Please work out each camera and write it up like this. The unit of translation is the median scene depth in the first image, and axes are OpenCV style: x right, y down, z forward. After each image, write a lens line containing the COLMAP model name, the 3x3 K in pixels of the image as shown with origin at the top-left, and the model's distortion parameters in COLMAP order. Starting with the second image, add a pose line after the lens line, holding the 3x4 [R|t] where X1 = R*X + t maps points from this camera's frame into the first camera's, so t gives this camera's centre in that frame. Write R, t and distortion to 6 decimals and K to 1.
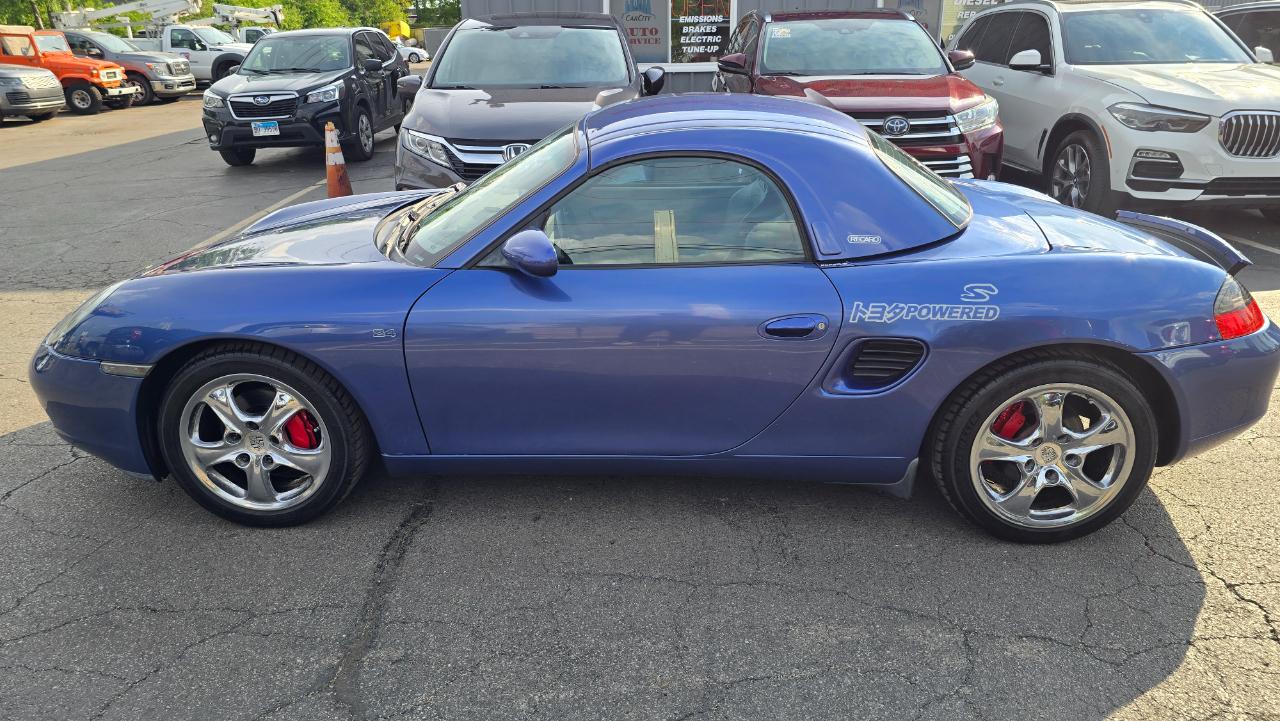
lens RADIAL K [[871.1, 0, 624.2], [0, 871.1, 339.8], [0, 0, 1]] dist [0.060081, -0.057117]
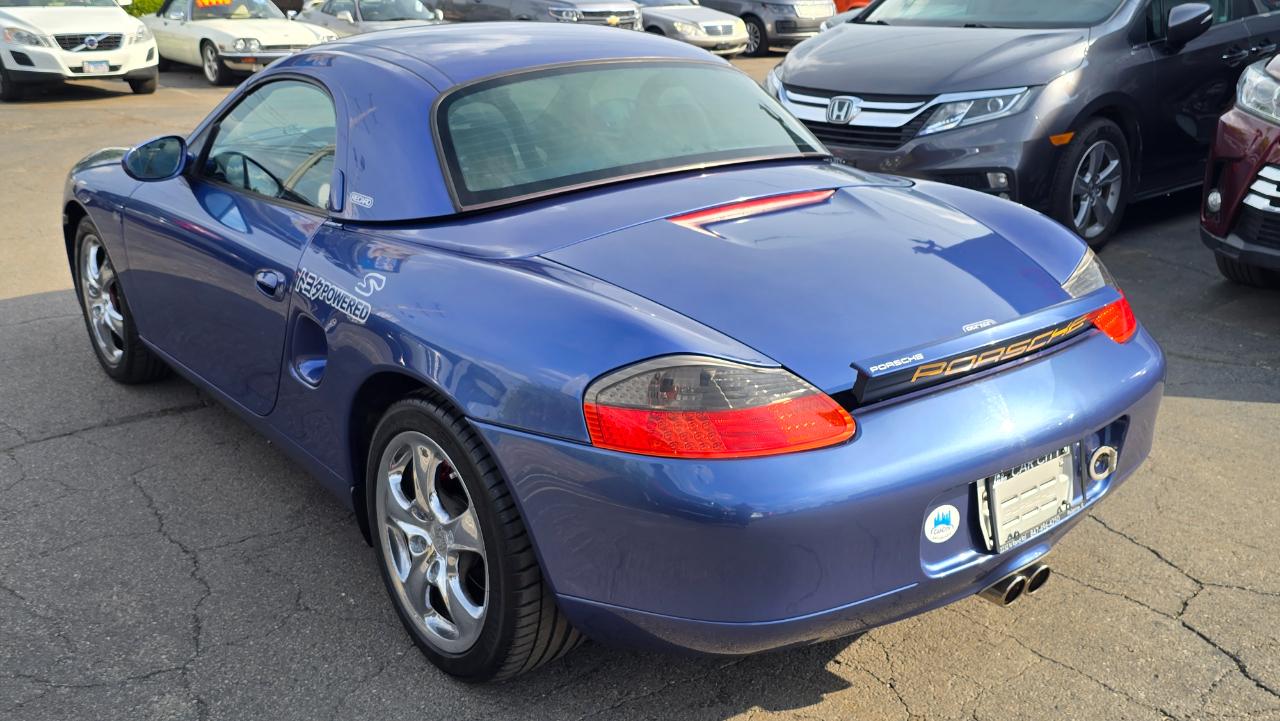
lens RADIAL K [[1191.5, 0, 627.0], [0, 1191.5, 336.1], [0, 0, 1]] dist [0.046118, -0.014161]
pose [[0.656382, 0.231848, -0.717920, 0.712157], [-0.252650, 0.964212, 0.080393, -0.082110], [0.710866, 0.128614, 0.691468, 0.246104]]
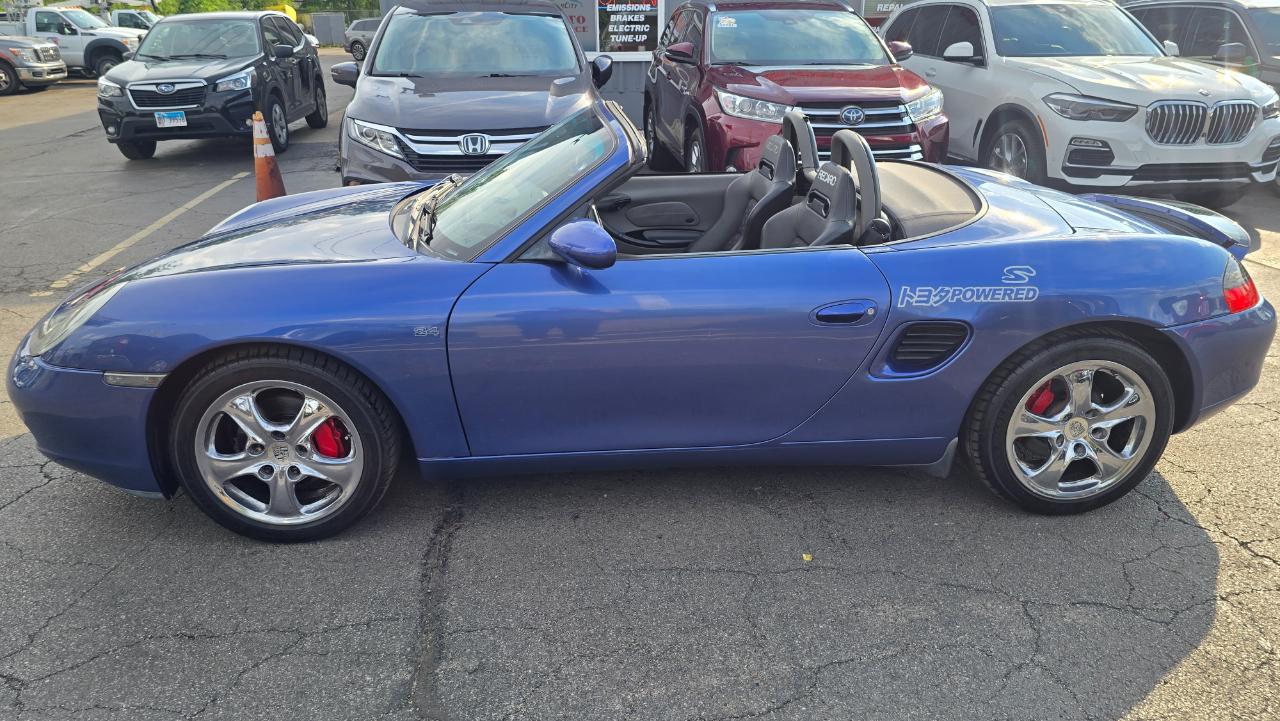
lens RADIAL K [[879.3, 0, 635.6], [0, 879.3, 351.3], [0, 0, 1]] dist [0.053139, -0.050780]
pose [[0.992392, -0.032415, 0.118771, -0.091762], [0.030160, 0.999330, 0.020728, 0.000509], [-0.119363, -0.016989, 0.992705, 0.011324]]
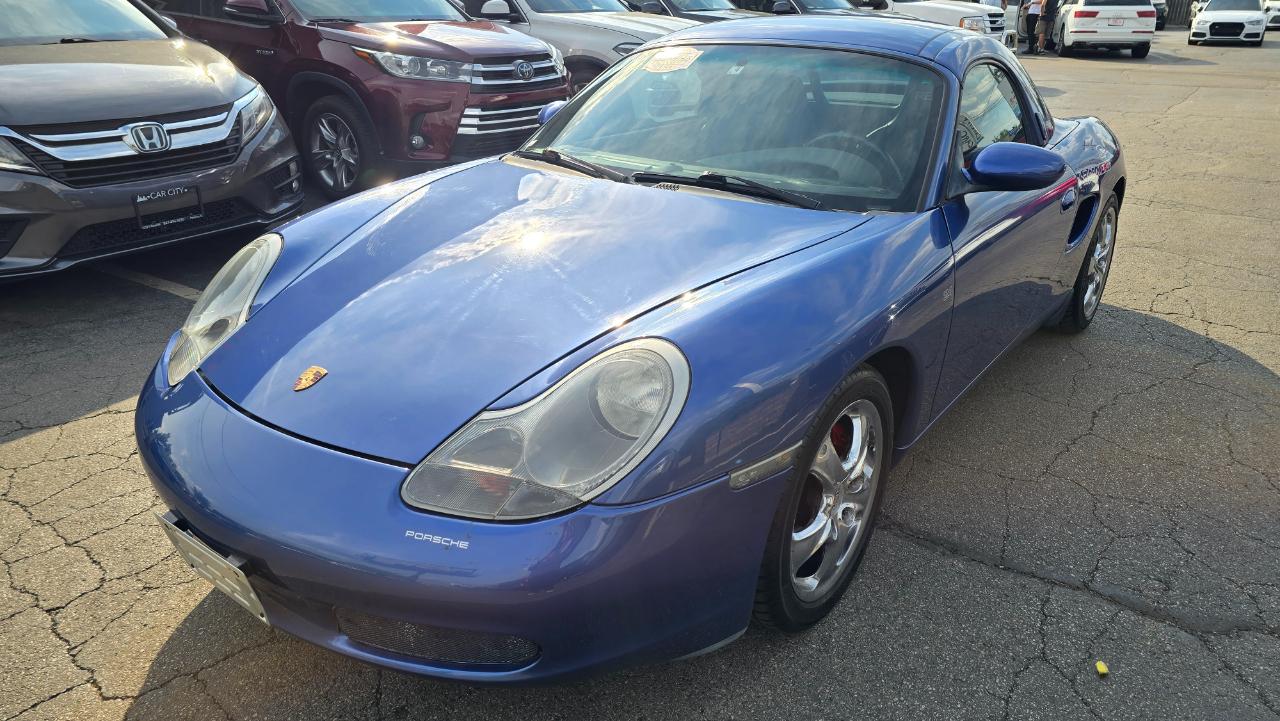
lens RADIAL K [[864.4, 0, 640.2], [0, 864.4, 349.5], [0, 0, 1]] dist [0.056026, -0.051177]
pose [[0.574560, -0.296578, 0.762838, -0.618715], [0.261142, 0.949752, 0.172558, -0.100366], [-0.775684, 0.100065, 0.623138, 0.402740]]
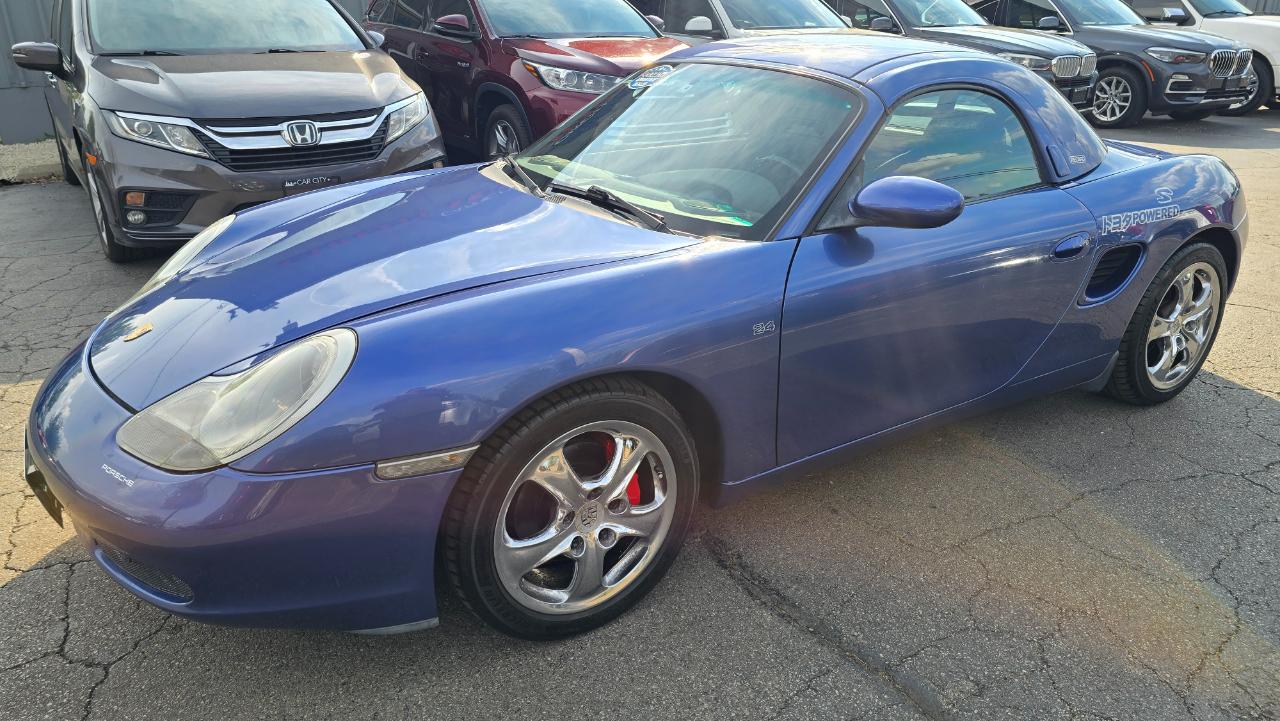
lens RADIAL K [[861.0, 0, 642.9], [0, 861.0, 350.9], [0, 0, 1]] dist [0.080386, -0.094332]
pose [[0.817200, -0.199154, 0.540853, -0.446593], [0.181421, 0.979586, 0.086589, -0.042234], [-0.547057, 0.027361, 0.836648, 0.229859]]
